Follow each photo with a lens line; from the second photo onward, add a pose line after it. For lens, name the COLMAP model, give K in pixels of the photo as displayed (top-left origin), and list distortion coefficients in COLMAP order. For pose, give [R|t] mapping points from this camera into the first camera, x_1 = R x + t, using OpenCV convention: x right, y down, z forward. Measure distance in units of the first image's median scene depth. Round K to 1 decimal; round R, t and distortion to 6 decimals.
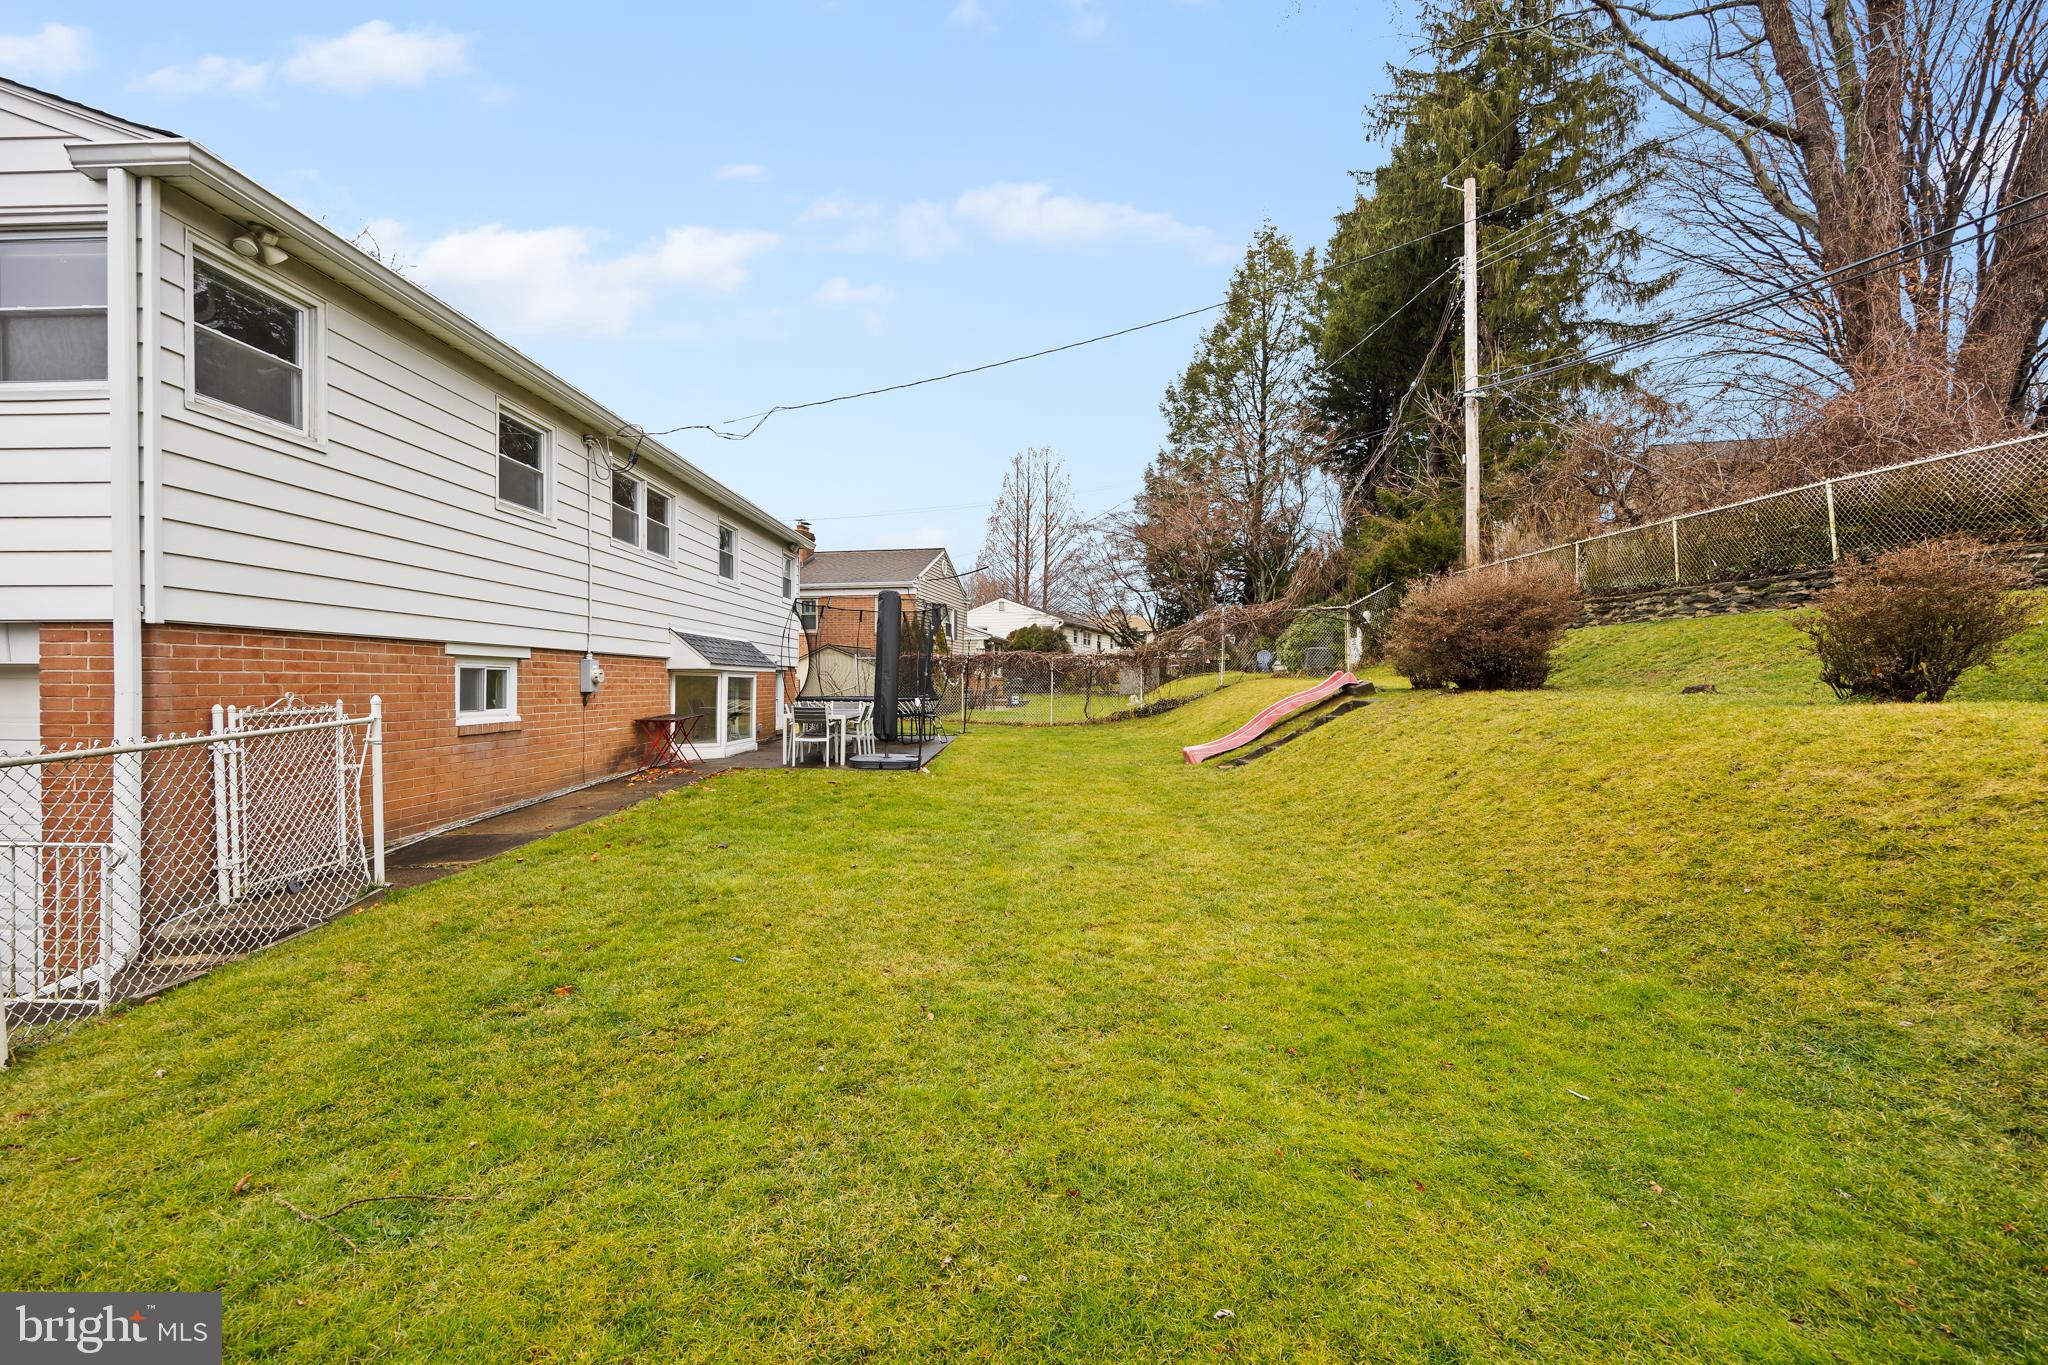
lens RADIAL K [[844.1, 0, 1024.0], [0, 844.1, 682.5], [0, 0, 1]] dist [0.002330, 0.000589]
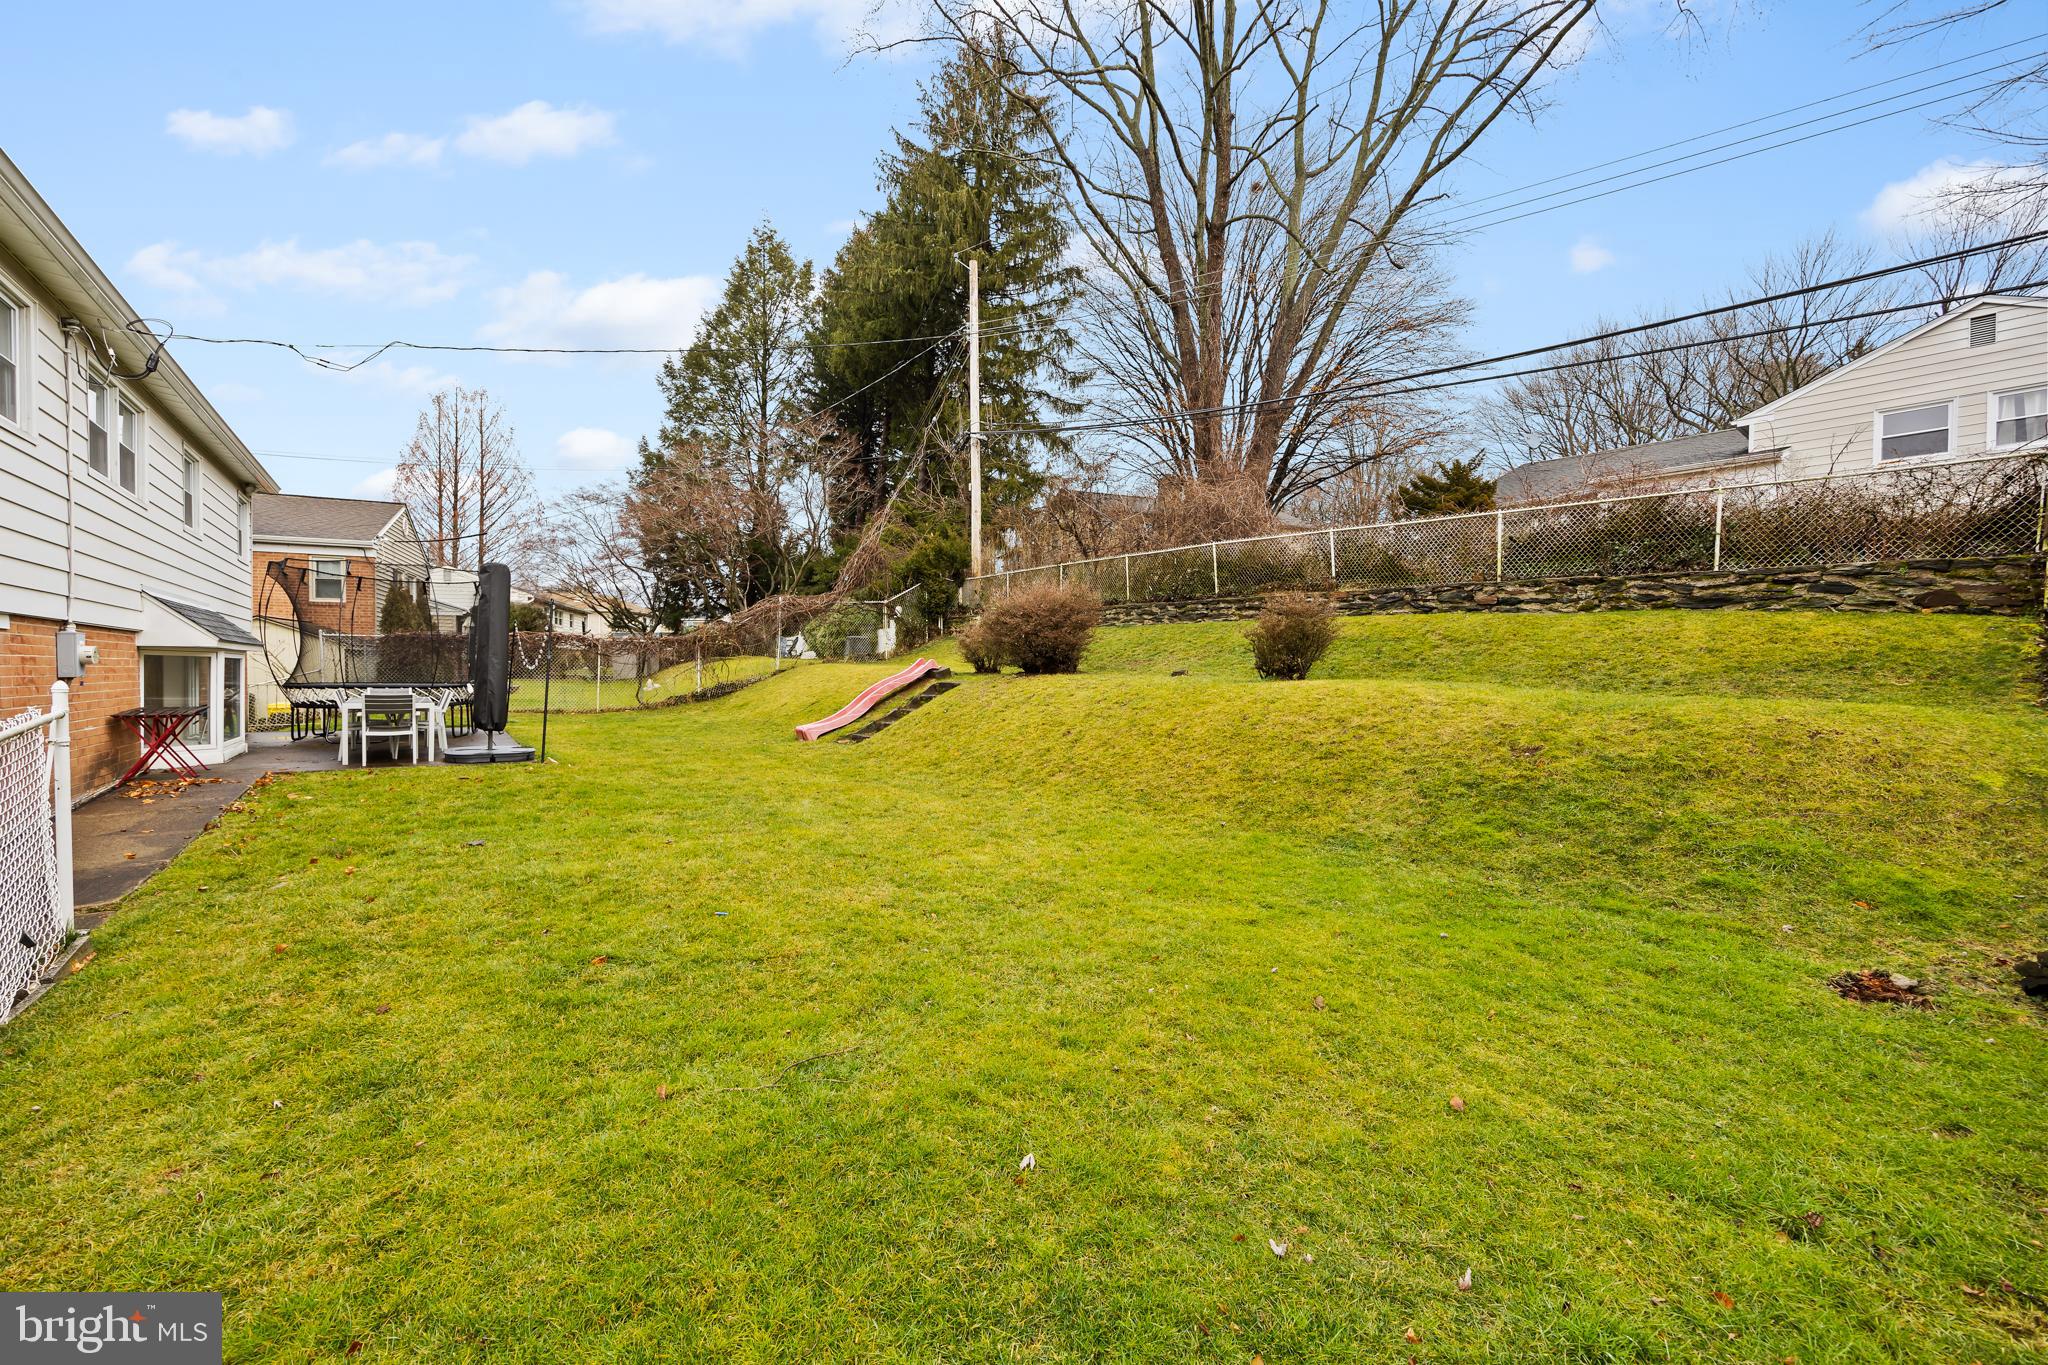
lens RADIAL K [[828.2, 0, 1024.0], [0, 828.2, 682.5], [0, 0, 1]] dist [-0.000828, 0.000438]
pose [[0.801933, -0.007159, 0.597371, -0.263161], [-0.004124, 0.999838, 0.017518, -0.000074], [-0.597400, -0.016512, 0.801773, -0.046289]]
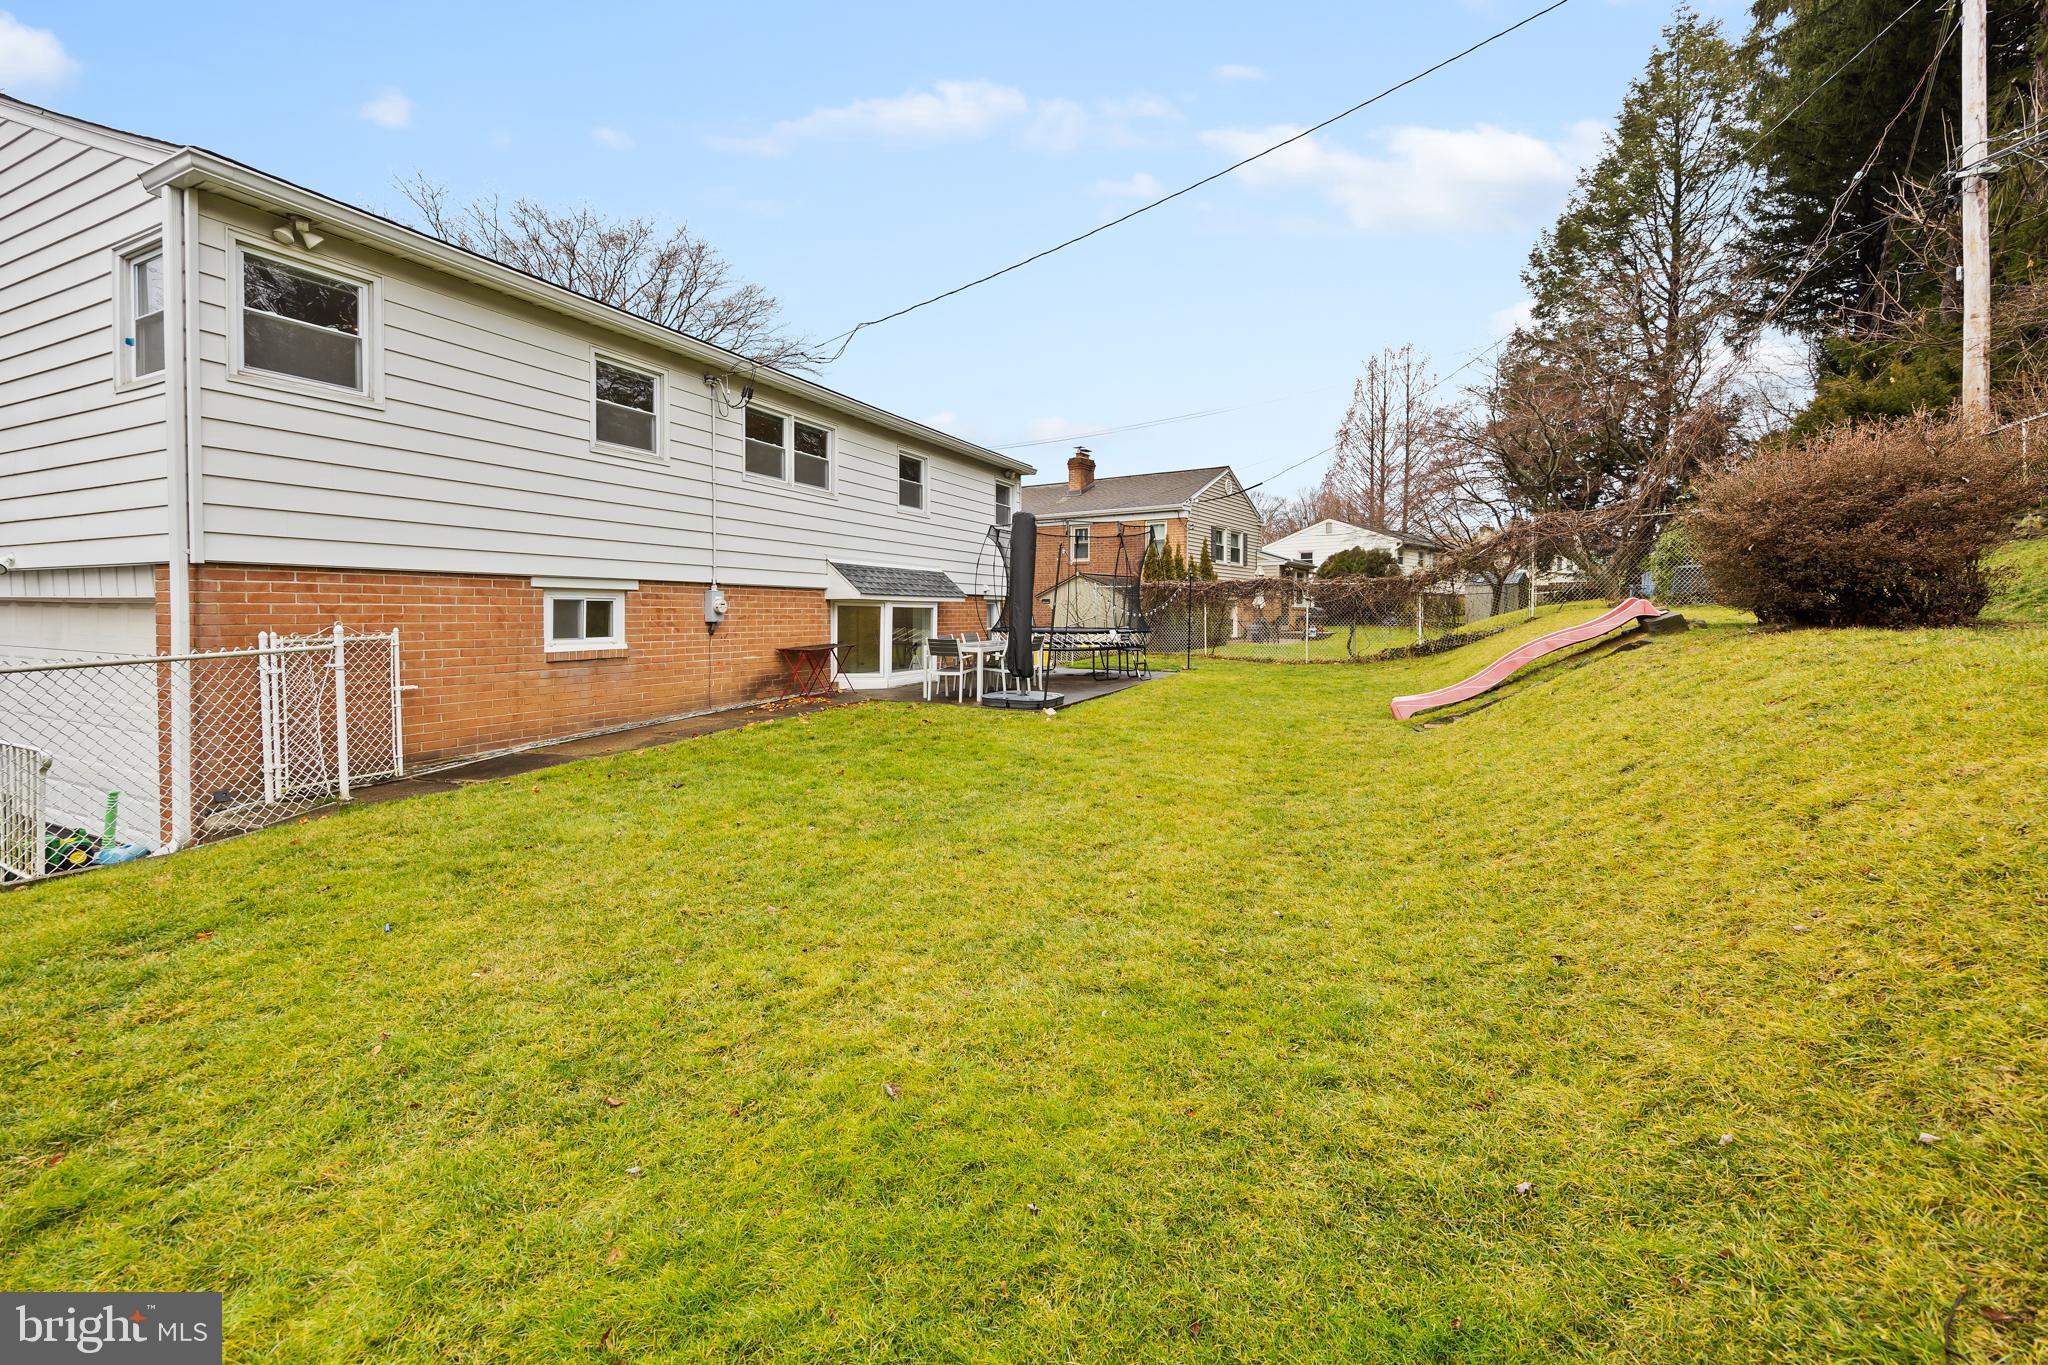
lens RADIAL K [[853.3, 0, 1029.8], [0, 853.3, 619.4], [0, 0, 1]] dist [-0.000880, 0.000499]
pose [[0.912063, 0.004944, -0.410021, 0.252548], [-0.001446, 0.999960, 0.008841, -0.001492], [0.410048, -0.007470, 0.912033, 0.182817]]
